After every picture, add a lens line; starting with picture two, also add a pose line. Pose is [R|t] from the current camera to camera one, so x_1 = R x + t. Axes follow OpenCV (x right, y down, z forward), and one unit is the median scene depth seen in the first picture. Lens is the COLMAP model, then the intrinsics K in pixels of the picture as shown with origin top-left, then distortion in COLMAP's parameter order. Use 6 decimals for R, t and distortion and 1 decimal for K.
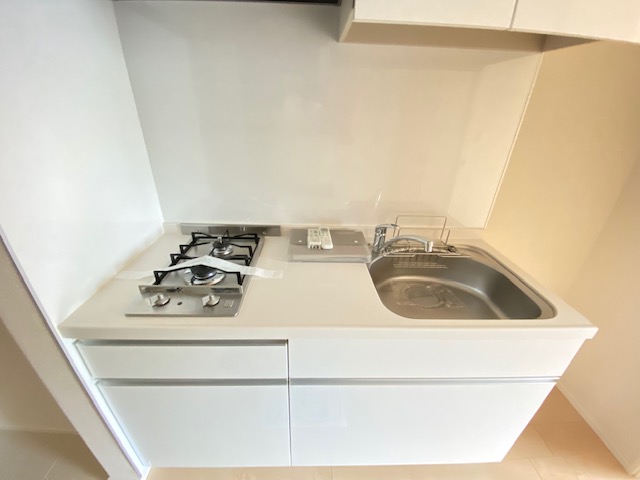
lens RADIAL K [[258.9, 0, 316.3], [0, 258.9, 240.8], [0, 0, 1]] dist [0.027553, -0.028730]
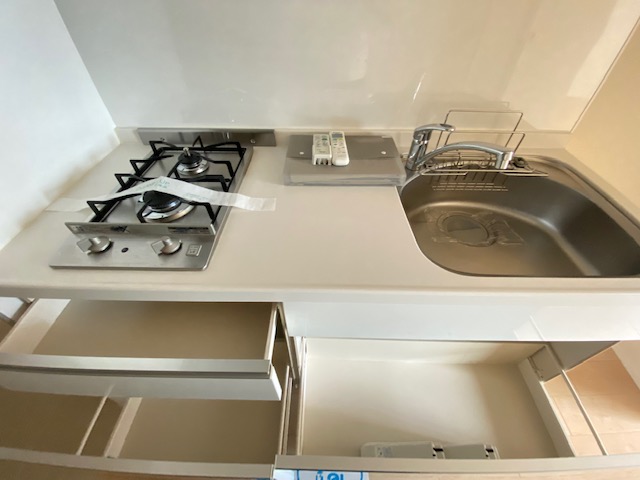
lens RADIAL K [[258.9, 0, 316.3], [0, 258.9, 240.8], [0, 0, 1]] dist [0.027553, -0.028730]
pose [[0.998824, 0.007423, -0.047910, 0.010719], [0.008413, 0.946678, 0.322071, -0.000427], [0.047746, -0.322095, 0.945503, 0.268443]]
